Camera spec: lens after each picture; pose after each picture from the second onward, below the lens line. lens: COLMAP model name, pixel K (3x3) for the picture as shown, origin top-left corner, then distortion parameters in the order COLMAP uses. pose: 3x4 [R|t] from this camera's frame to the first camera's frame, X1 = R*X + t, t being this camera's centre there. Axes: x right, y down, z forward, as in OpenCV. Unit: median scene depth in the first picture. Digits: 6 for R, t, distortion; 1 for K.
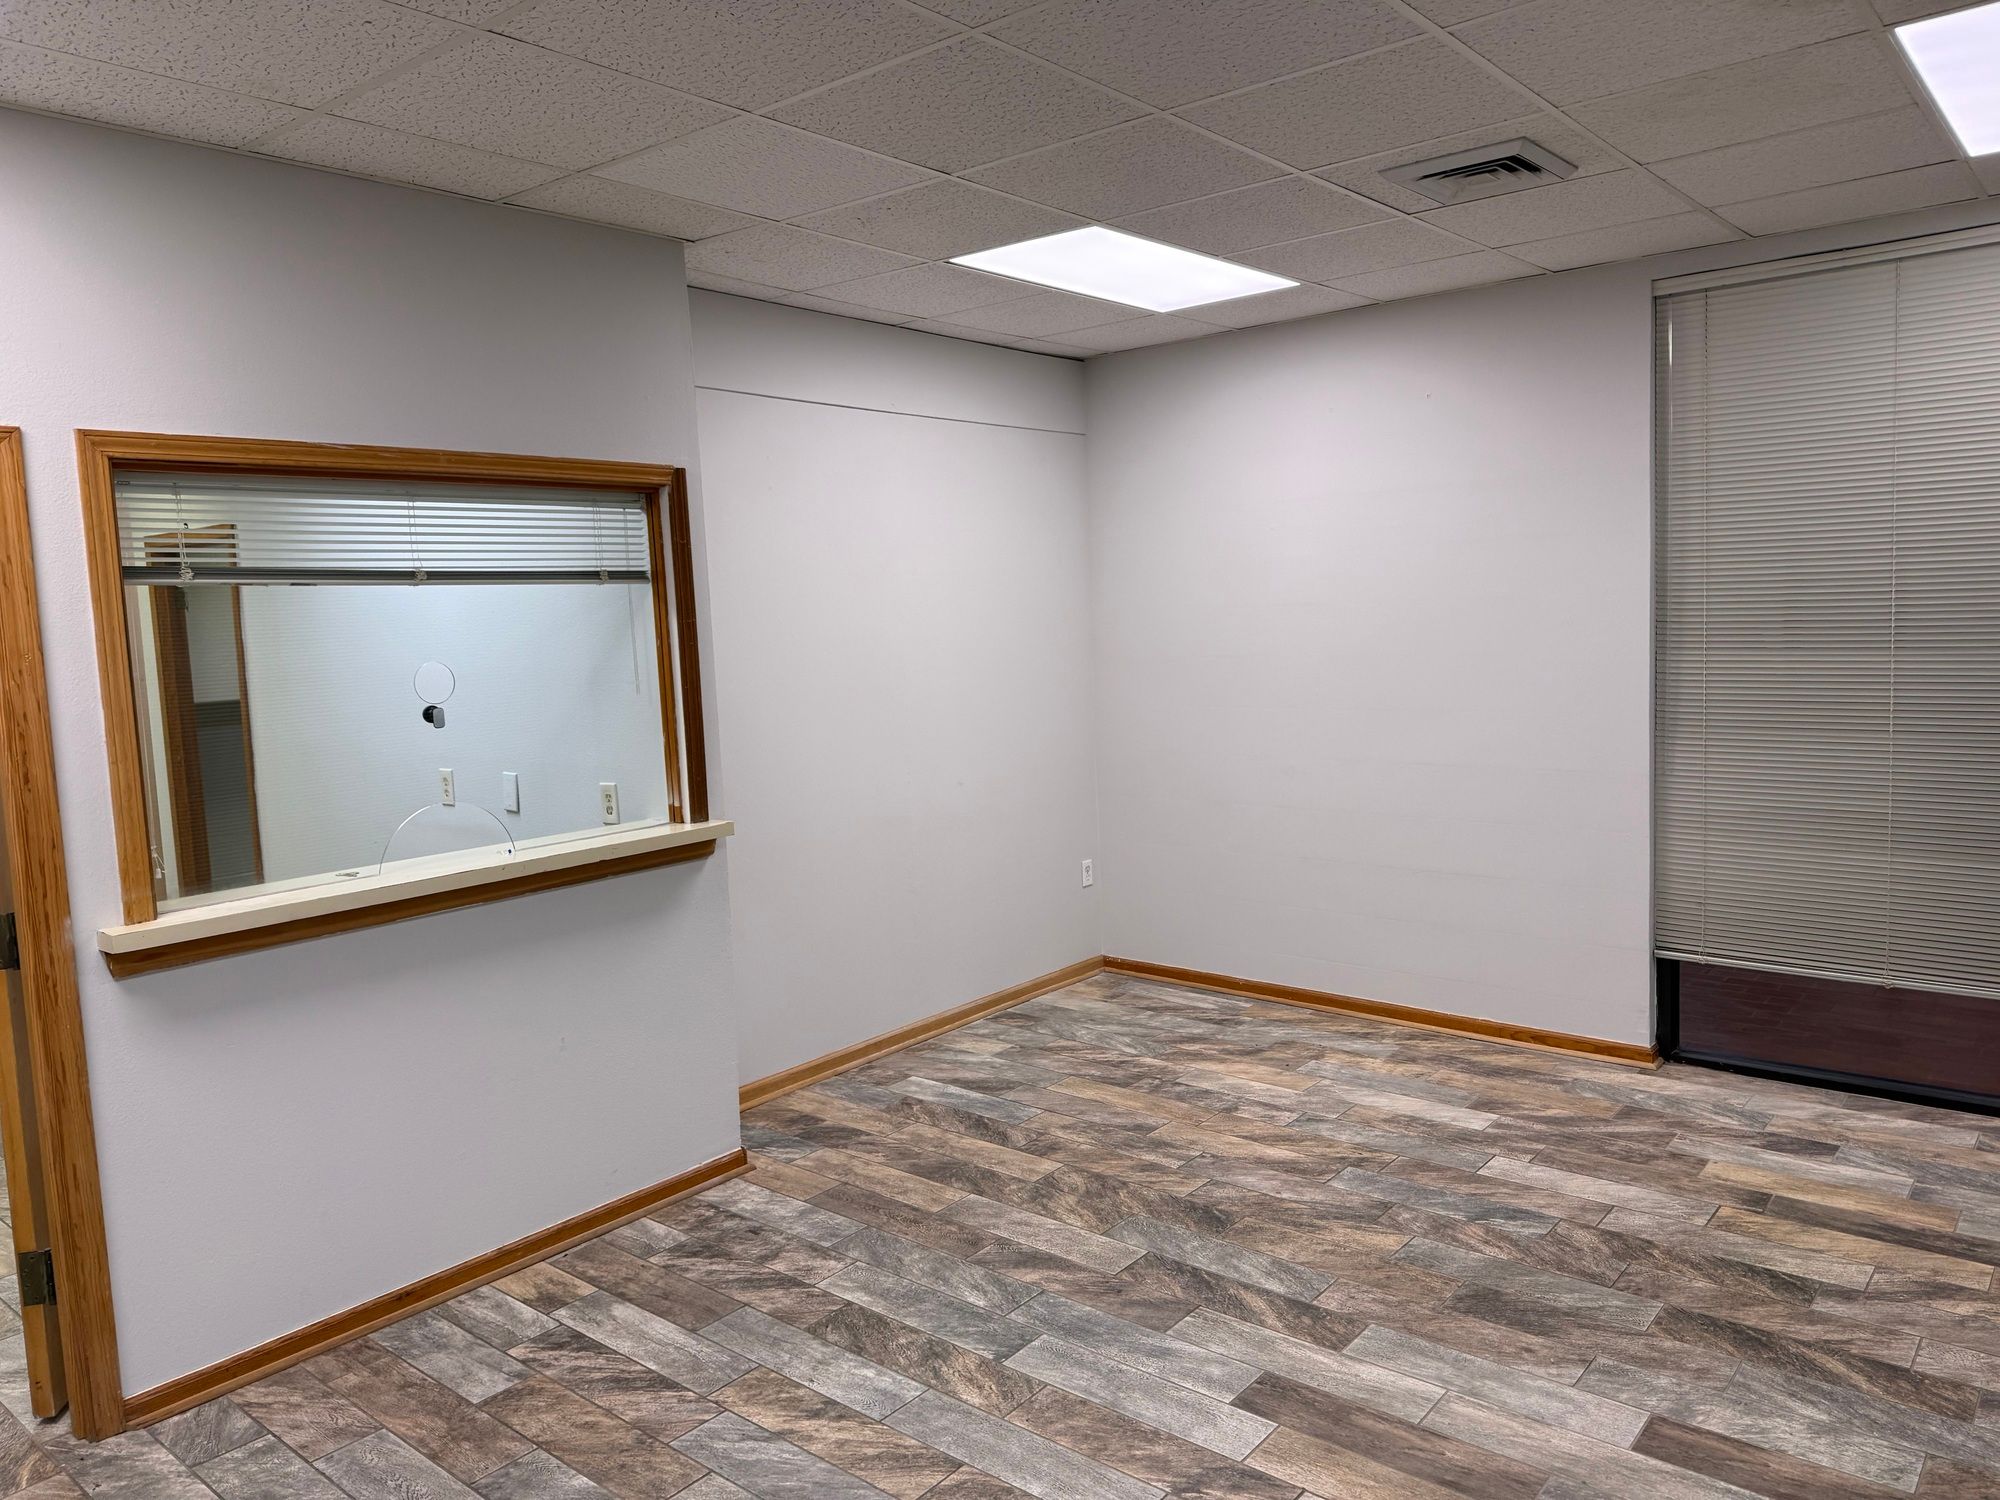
lens RADIAL K [[1427.0, 0, 1053.5], [0, 1427.0, 716.9], [0, 0, 1]] dist [0.068006, -0.059079]
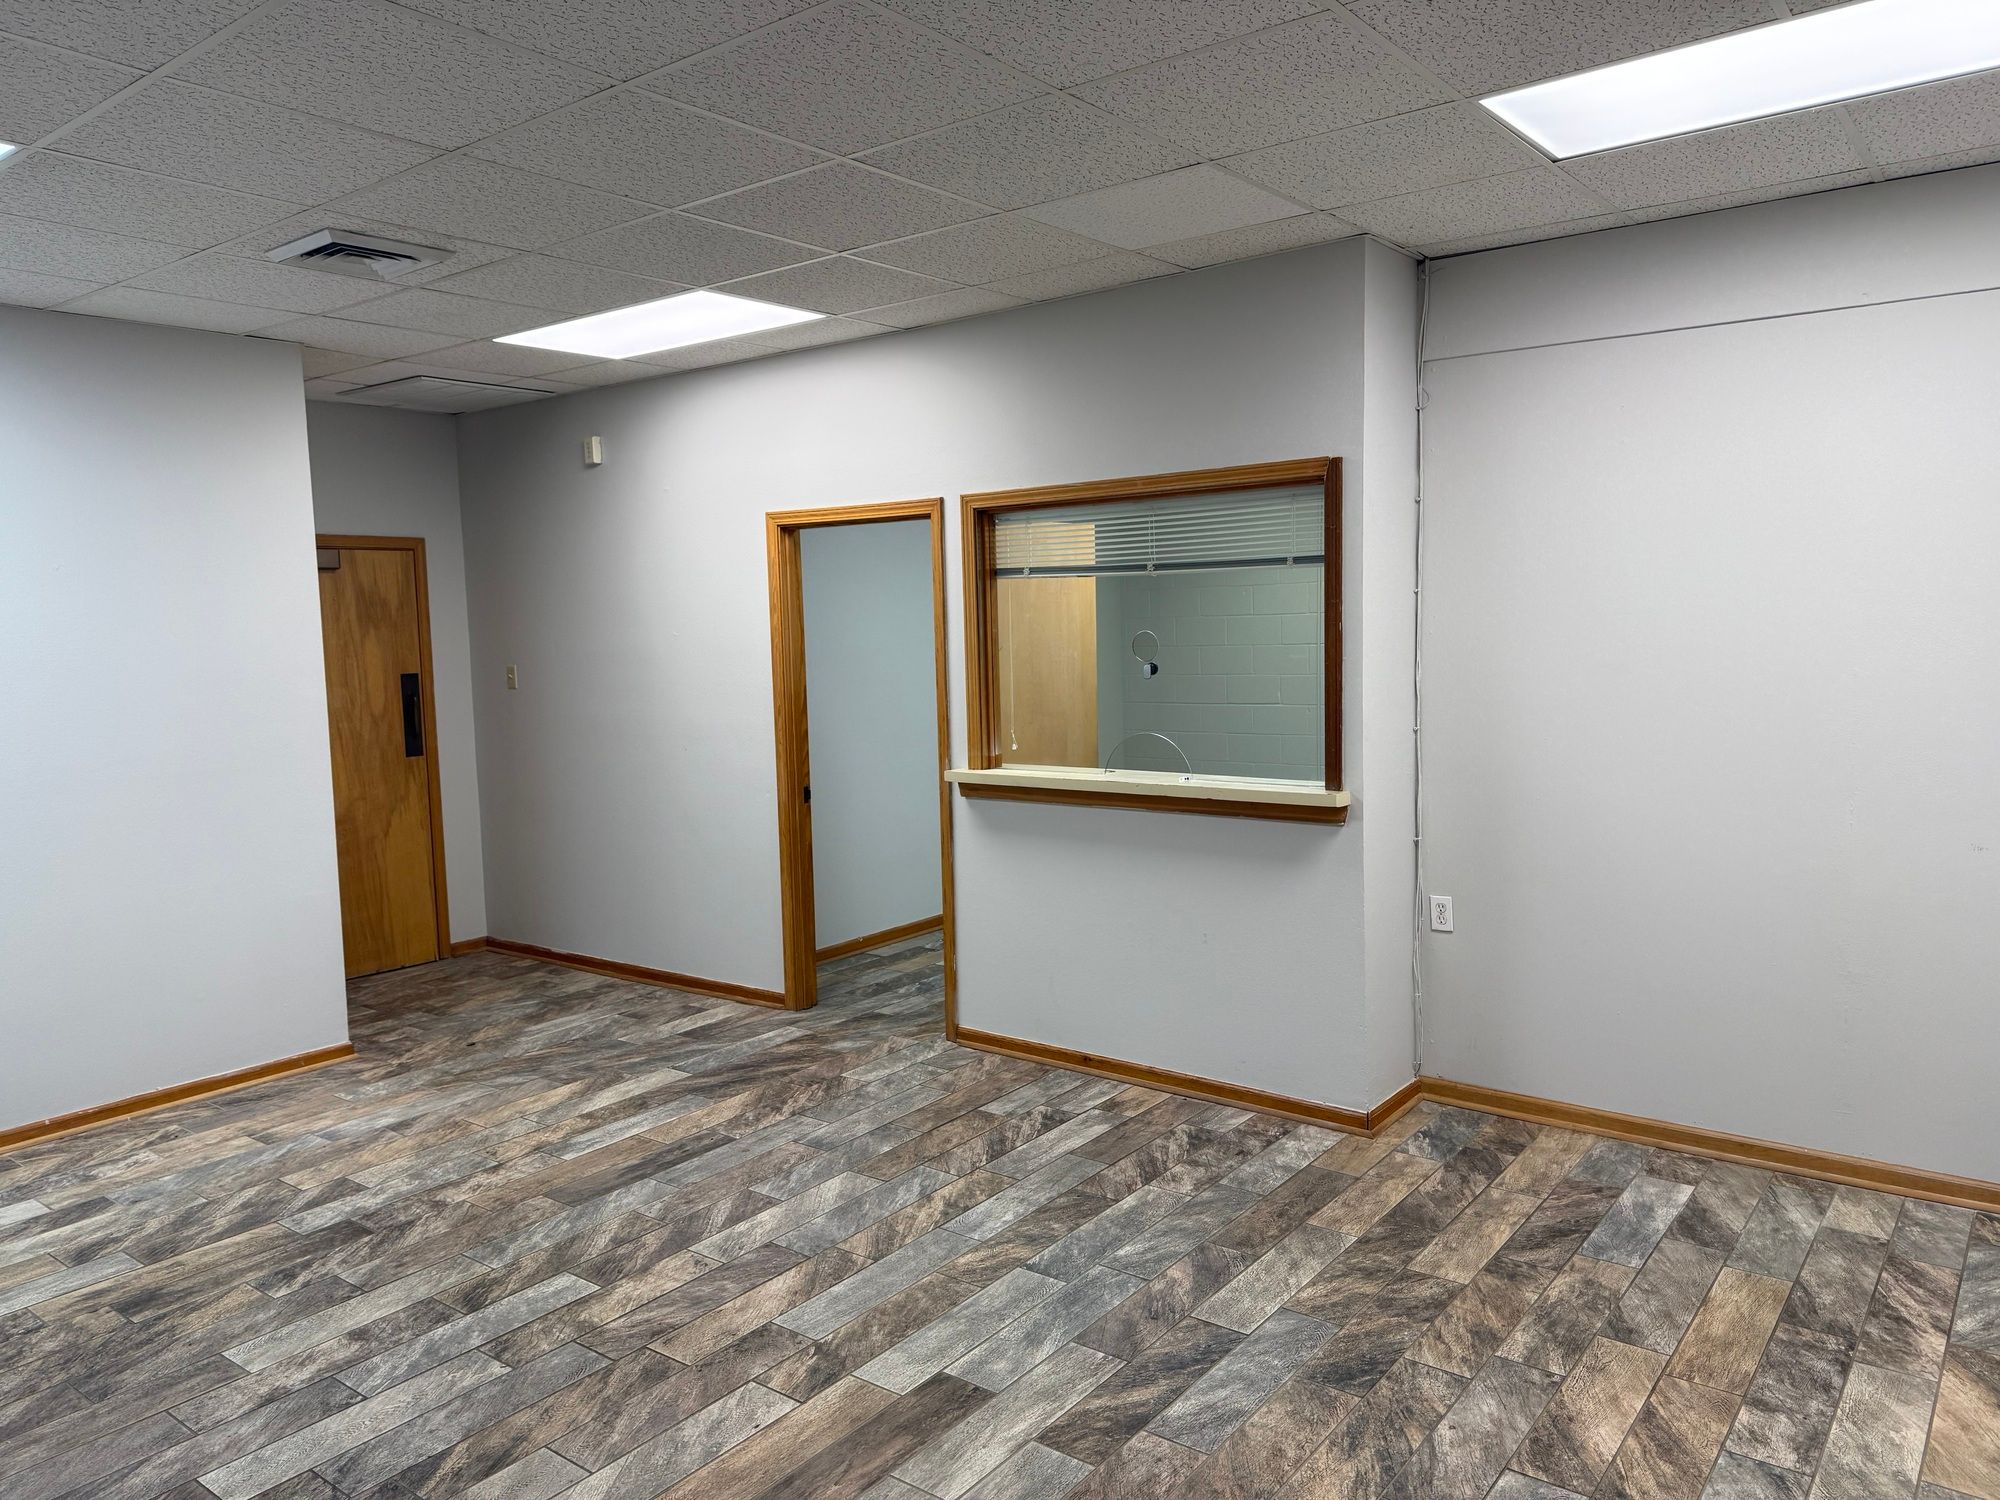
lens RADIAL K [[1427.0, 0, 995.9], [0, 1427.0, 735.8], [0, 0, 1]] dist [0.068006, -0.059079]
pose [[0.023909, 0.121778, -0.992269, 0.842653], [-0.066508, 0.990548, 0.119964, -0.082695], [0.997499, 0.063125, 0.031782, 0.746868]]
